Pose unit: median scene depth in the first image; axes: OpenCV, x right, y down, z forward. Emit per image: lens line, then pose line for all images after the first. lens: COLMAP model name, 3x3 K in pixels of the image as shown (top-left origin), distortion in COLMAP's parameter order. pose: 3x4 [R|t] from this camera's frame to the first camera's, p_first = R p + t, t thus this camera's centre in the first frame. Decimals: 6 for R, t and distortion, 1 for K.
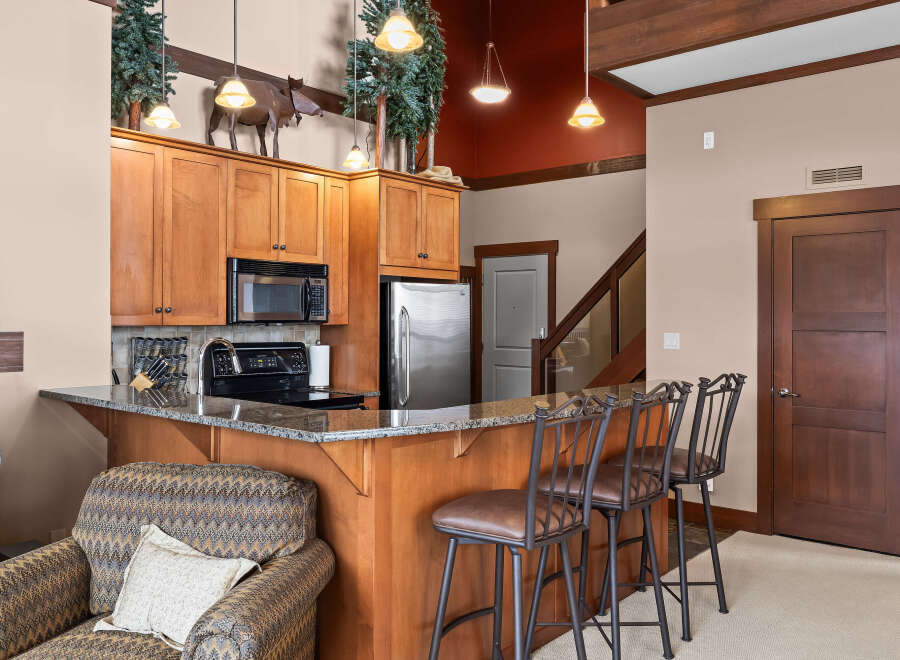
lens RADIAL K [[750.8, 0, 449.9], [0, 750.8, 314.4], [0, 0, 1]] dist [-0.006736, -0.000818]
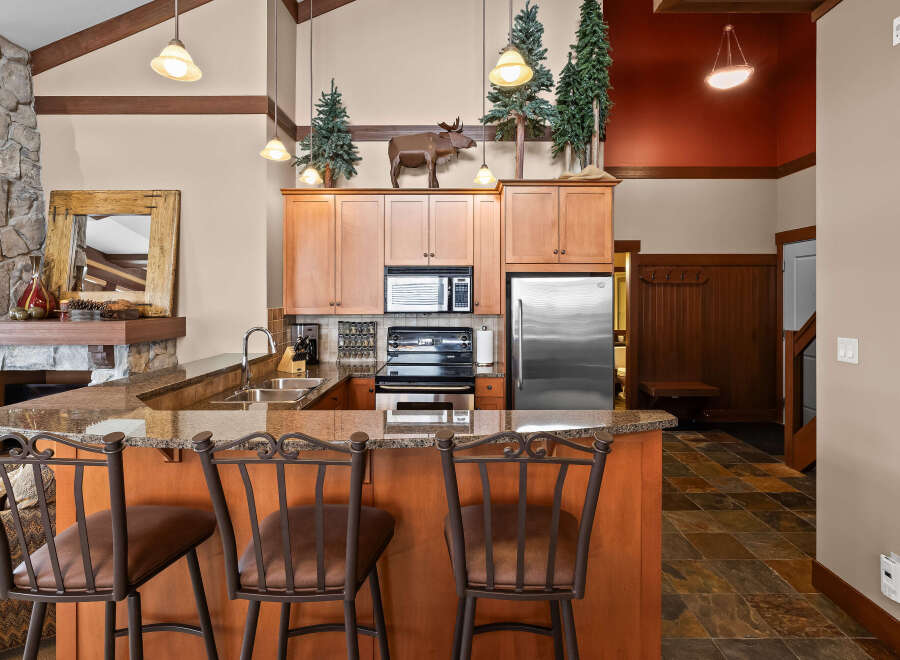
lens RADIAL K [[463.9, 0, 462.1], [0, 463.9, 295.5], [0, 0, 1]] dist [-0.001386, -0.000092]
pose [[0.655784, -0.007024, -0.754916, 0.395467], [0.006593, 0.999972, -0.003576, -0.014530], [0.754920, -0.002632, 0.655812, 0.479811]]
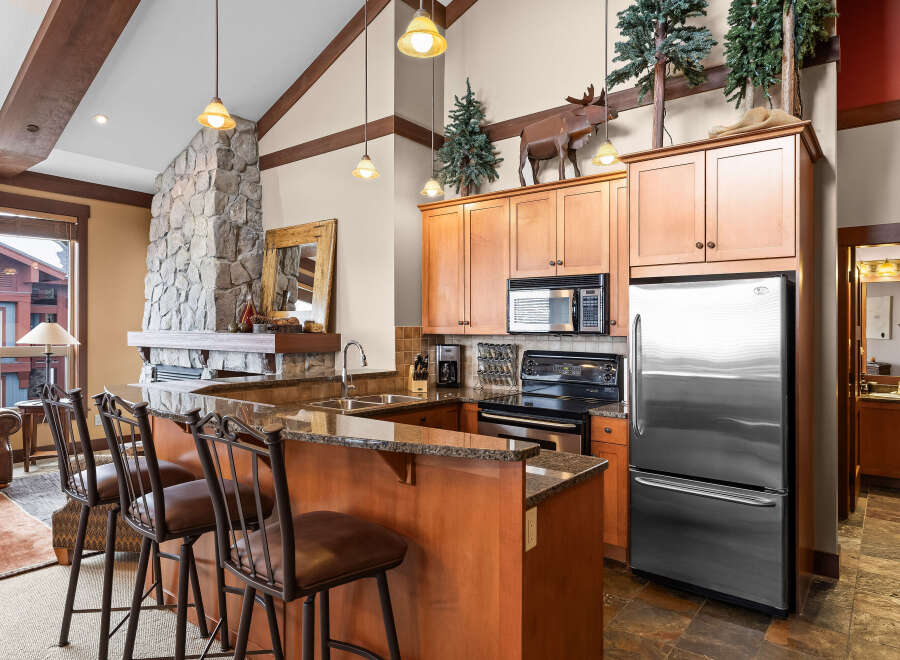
lens RADIAL K [[572.6, 0, 450.0], [0, 572.6, 330.0], [0, 0, 1]] dist [-0.000367, -0.000870]
pose [[0.048545, -0.003817, -0.998814, 0.546459], [-0.003884, 0.999984, -0.004010, 0.009468], [0.998813, 0.004074, 0.048530, 0.757144]]
